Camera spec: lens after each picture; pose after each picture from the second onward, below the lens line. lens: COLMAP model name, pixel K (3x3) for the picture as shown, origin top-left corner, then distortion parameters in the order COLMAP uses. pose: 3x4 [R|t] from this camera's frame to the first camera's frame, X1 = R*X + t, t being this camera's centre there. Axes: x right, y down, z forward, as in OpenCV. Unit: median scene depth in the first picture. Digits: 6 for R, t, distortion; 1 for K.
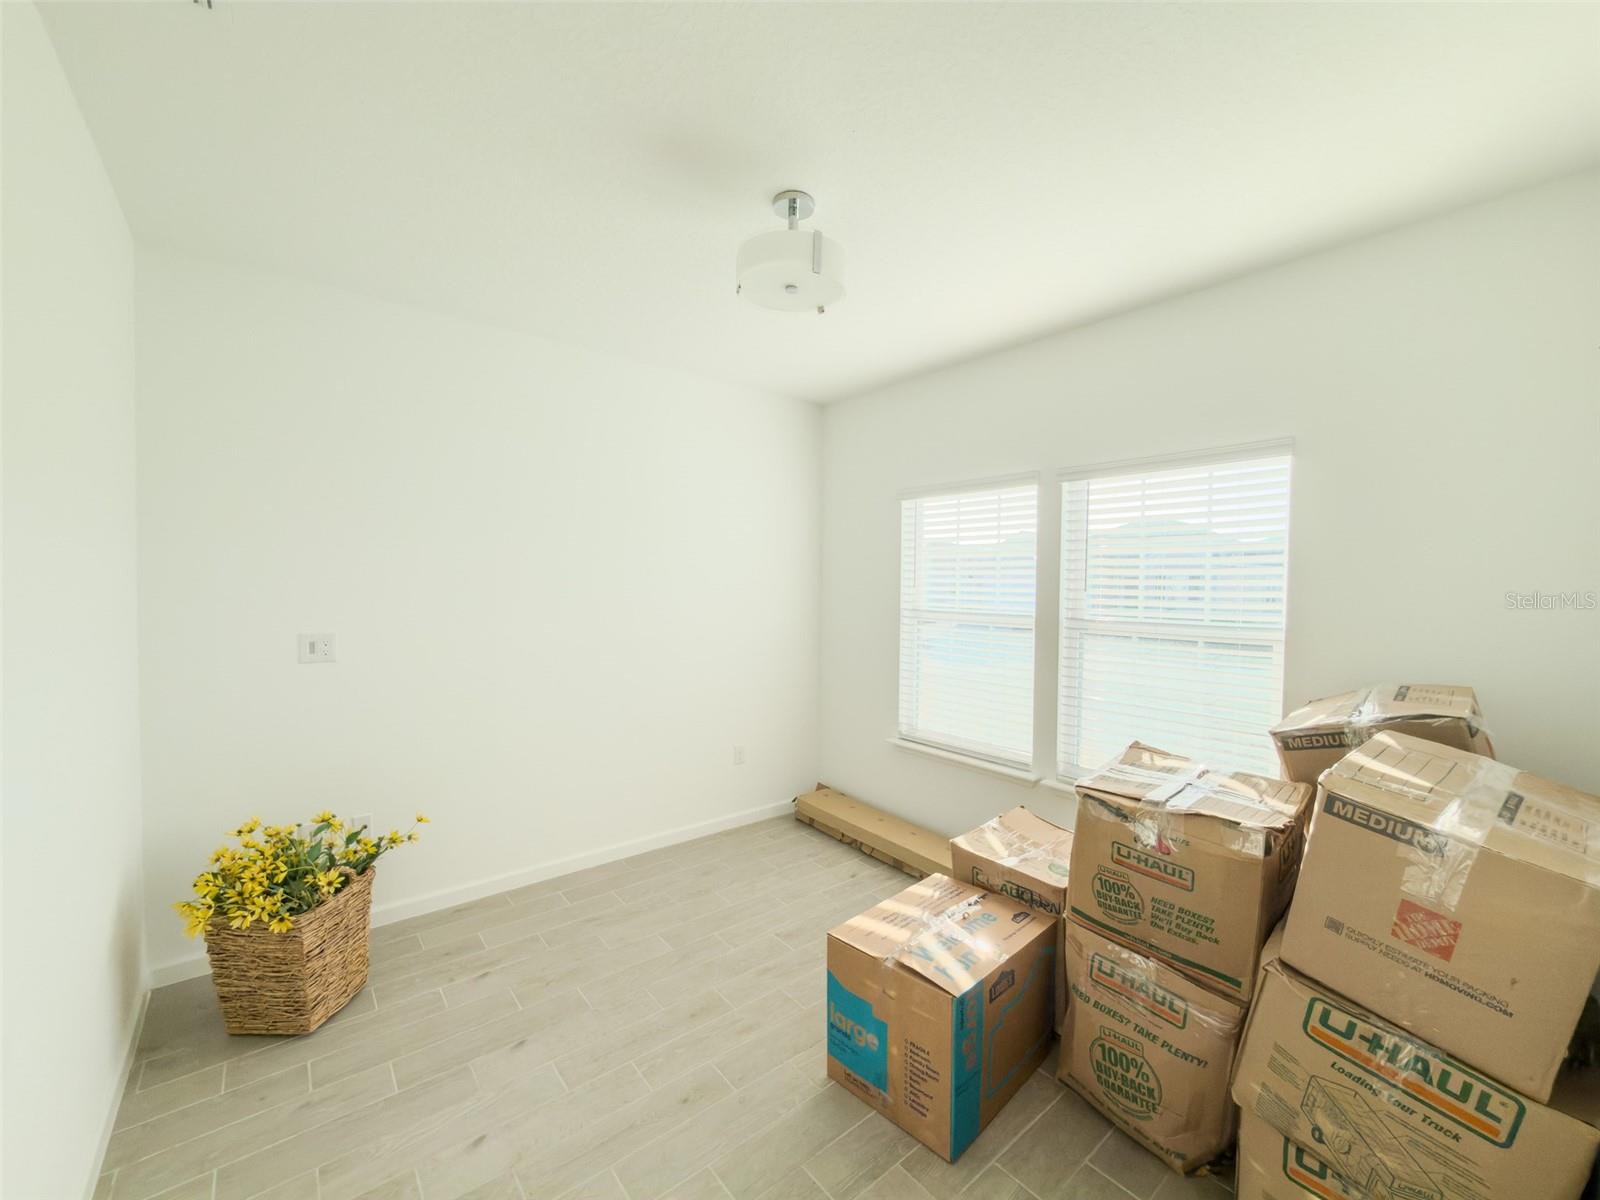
lens RADIAL K [[646.0, 0, 803.6], [0, 646.0, 597.5], [0, 0, 1]] dist [-0.002606, 0.000323]
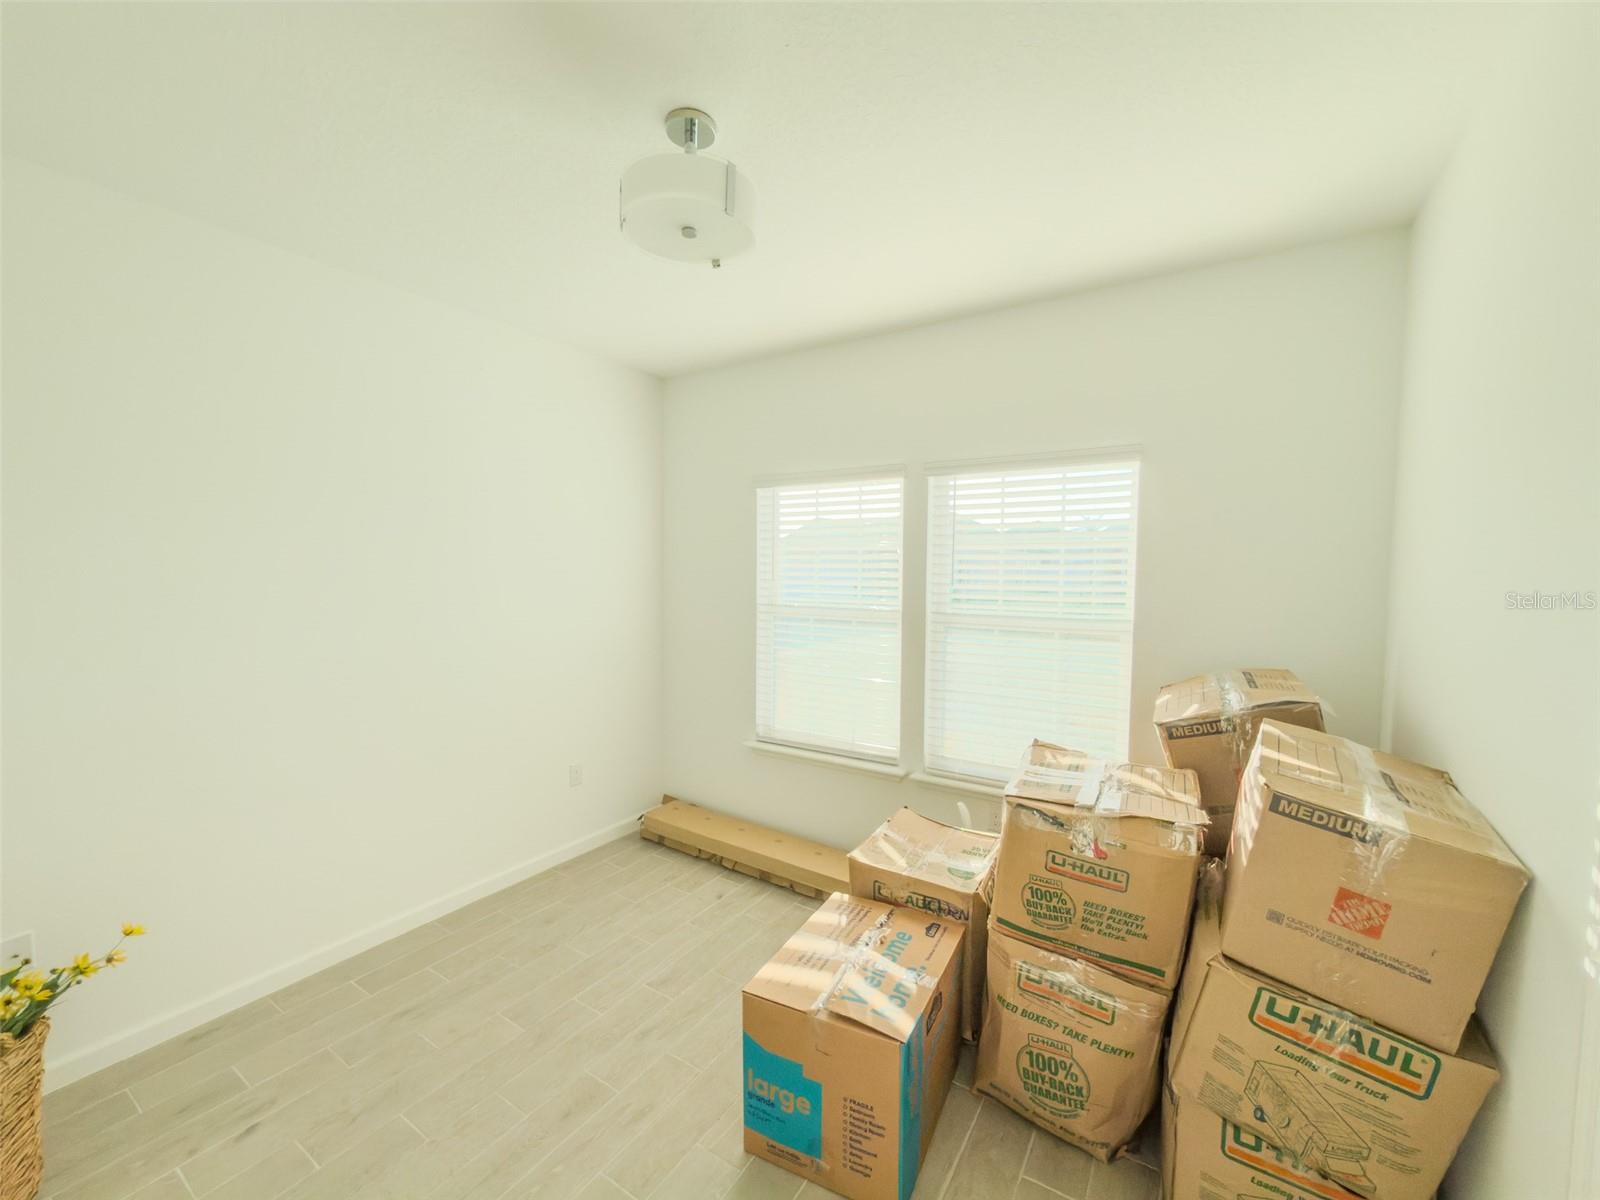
lens RADIAL K [[646.0, 0, 803.6], [0, 646.0, 597.5], [0, 0, 1]] dist [-0.002606, 0.000323]
pose [[0.950638, -0.019080, 0.309716, -0.147794], [0.011366, 0.999579, 0.026692, -0.031862], [-0.310095, -0.021854, 0.950454, 0.165897]]
